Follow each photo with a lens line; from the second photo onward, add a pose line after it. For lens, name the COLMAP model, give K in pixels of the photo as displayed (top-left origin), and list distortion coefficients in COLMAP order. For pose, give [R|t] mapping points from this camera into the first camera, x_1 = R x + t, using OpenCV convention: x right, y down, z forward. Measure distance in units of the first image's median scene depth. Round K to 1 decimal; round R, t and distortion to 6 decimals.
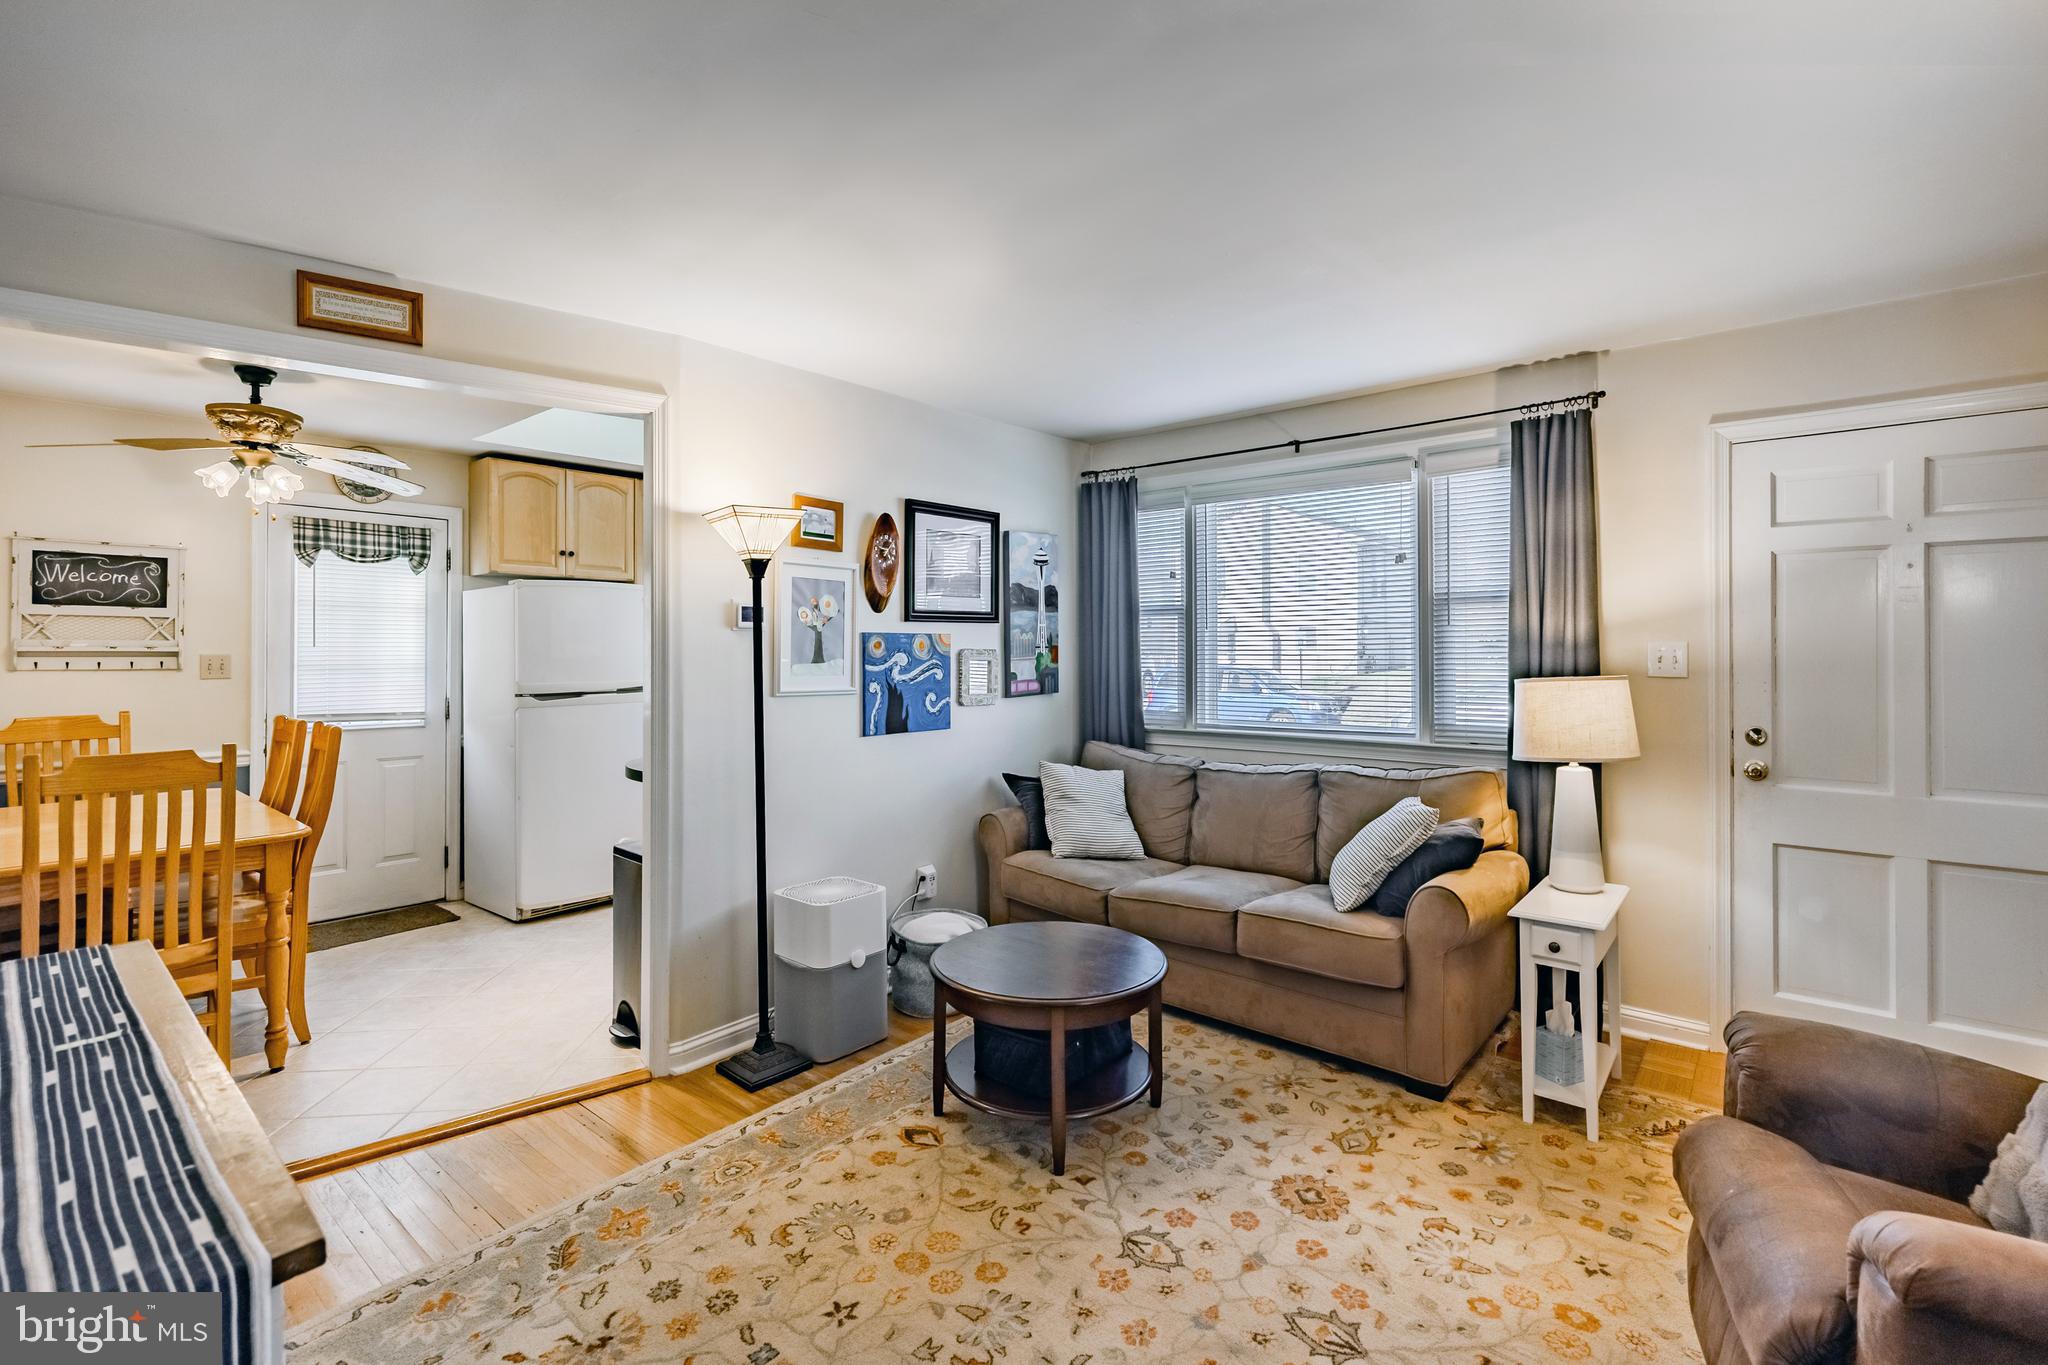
lens RADIAL K [[925.8, 0, 1021.0], [0, 925.8, 641.1], [0, 0, 1]] dist [0.002215, 0.001219]
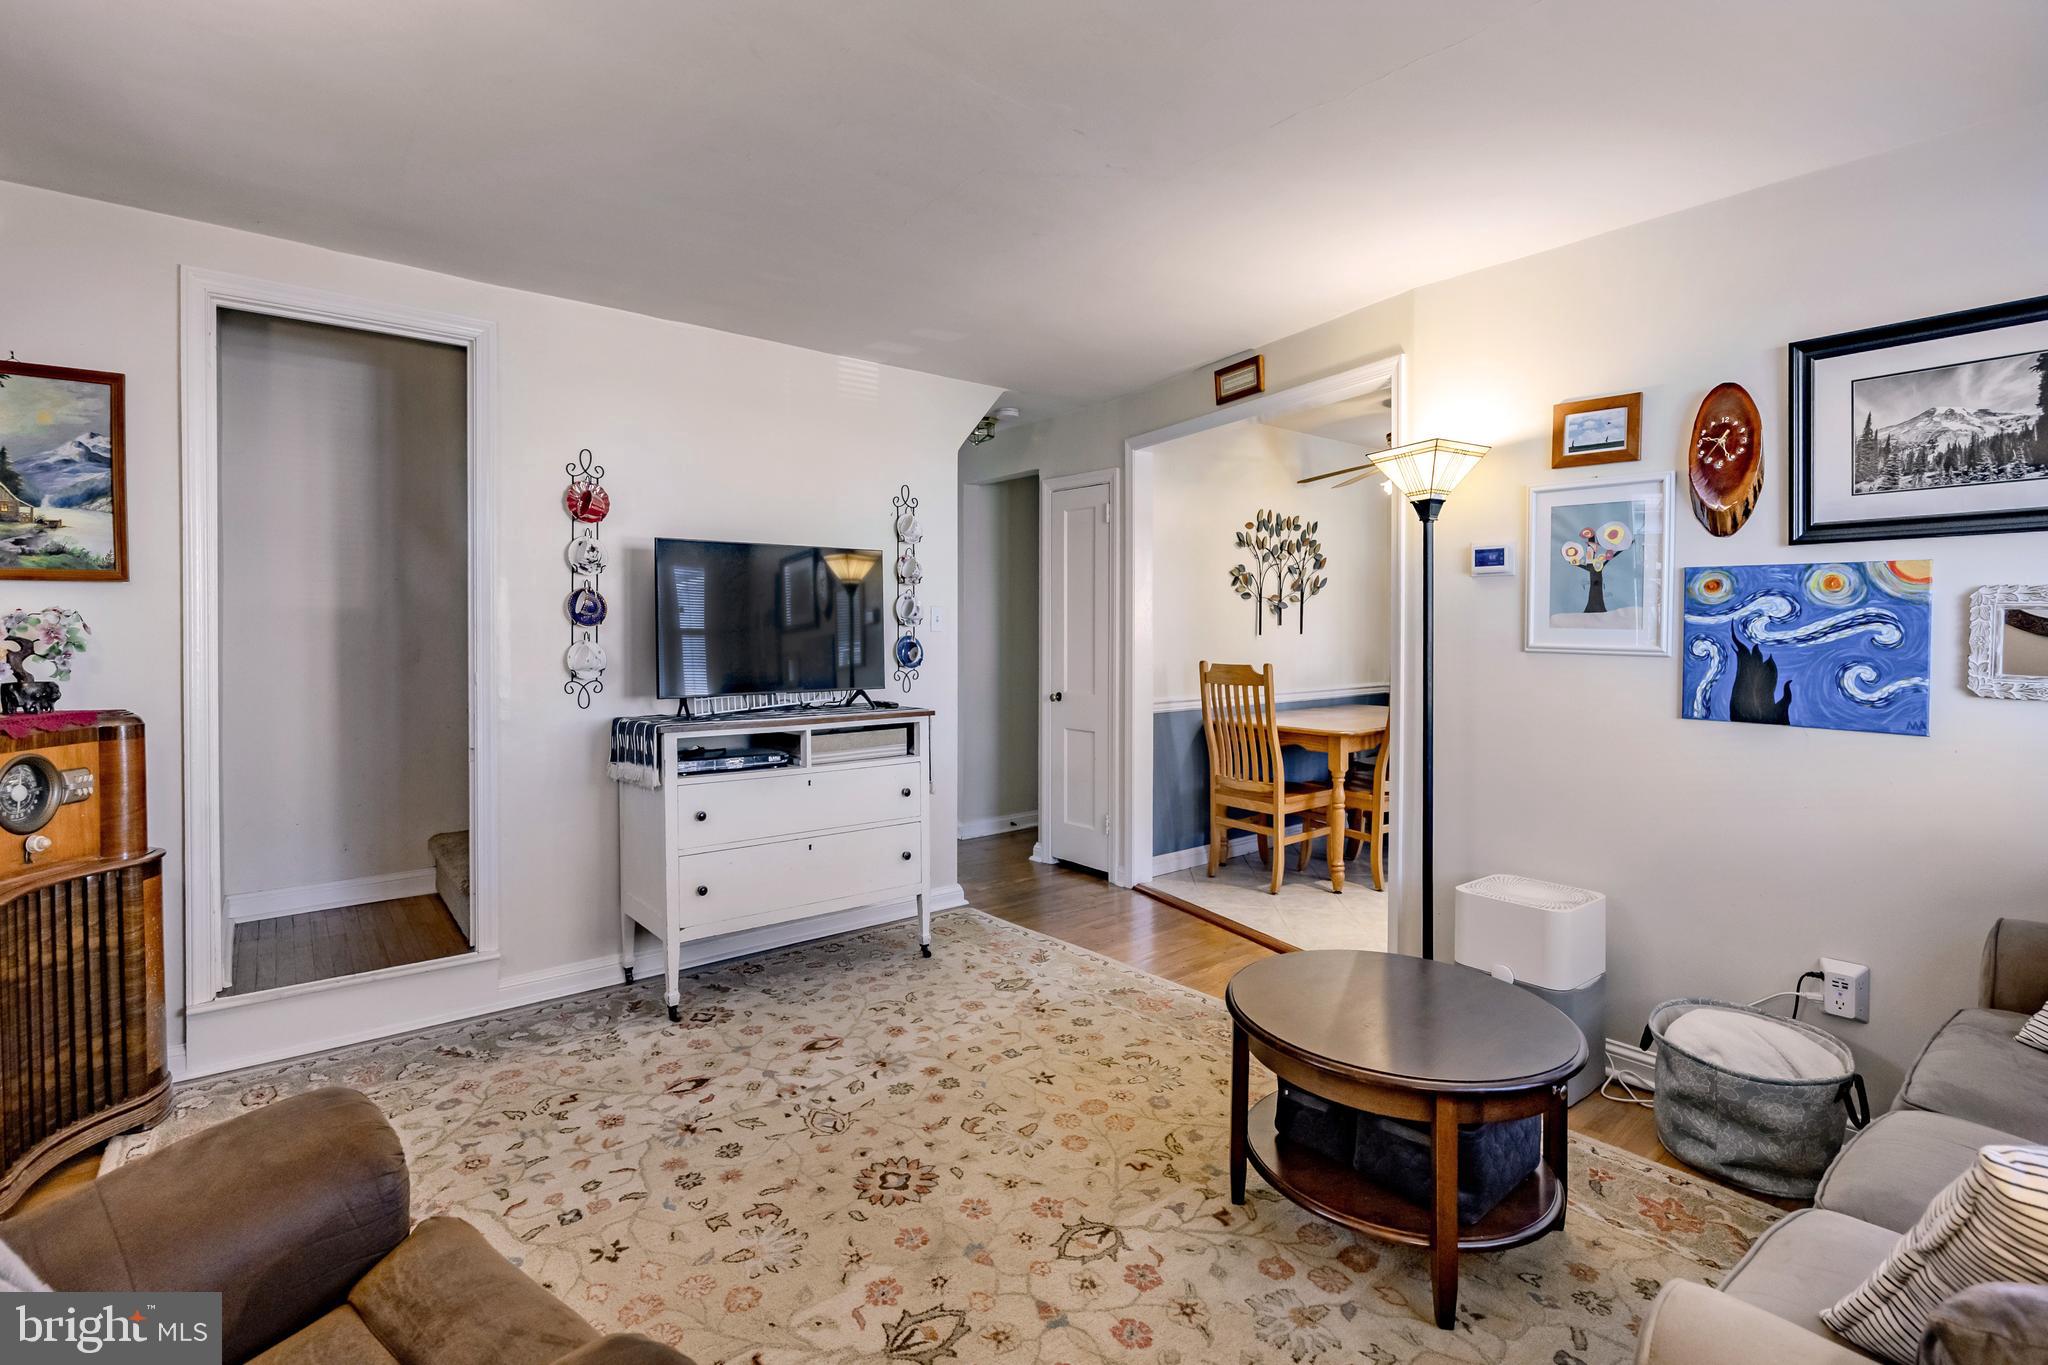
lens RADIAL K [[925.8, 0, 1006.8], [0, 925.8, 624.7], [0, 0, 1]] dist [0.002215, 0.001219]
pose [[-0.184947, 0.003036, -0.982744, 0.607683], [0.006256, 0.999979, 0.001912, 0.028577], [0.982729, -0.005794, -0.184962, 0.633847]]
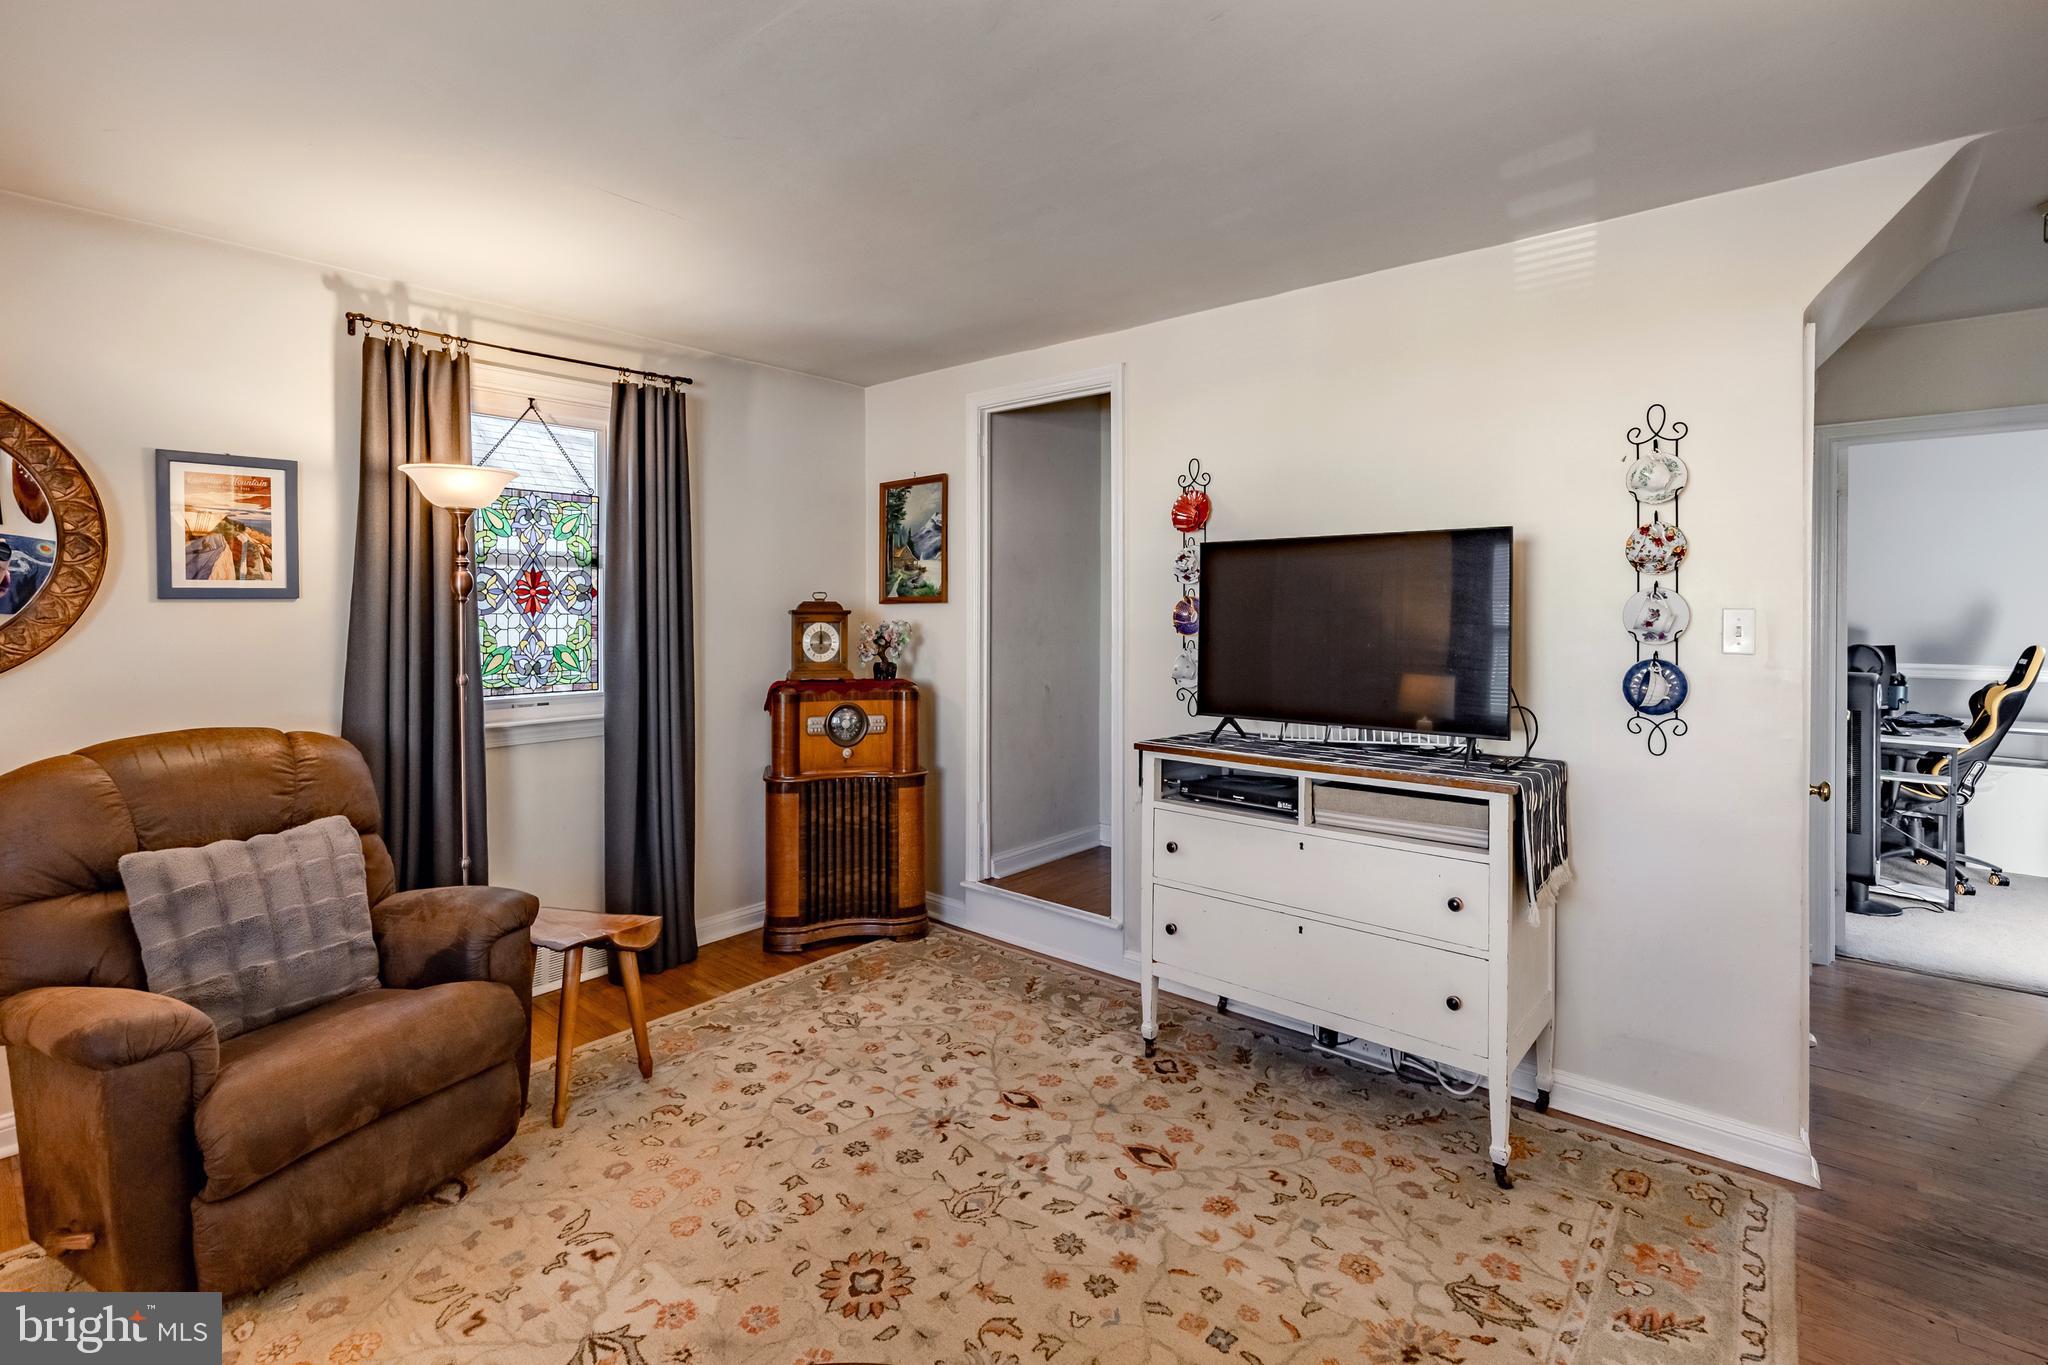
lens RADIAL K [[925.8, 0, 1015.5], [0, 925.8, 606.8], [0, 0, 1]] dist [0.002215, 0.001219]
pose [[-0.999859, 0.004364, -0.016231, 0.004877], [0.004520, 0.999944, -0.009566, 0.010442], [0.016188, -0.009638, -0.999823, 0.957051]]
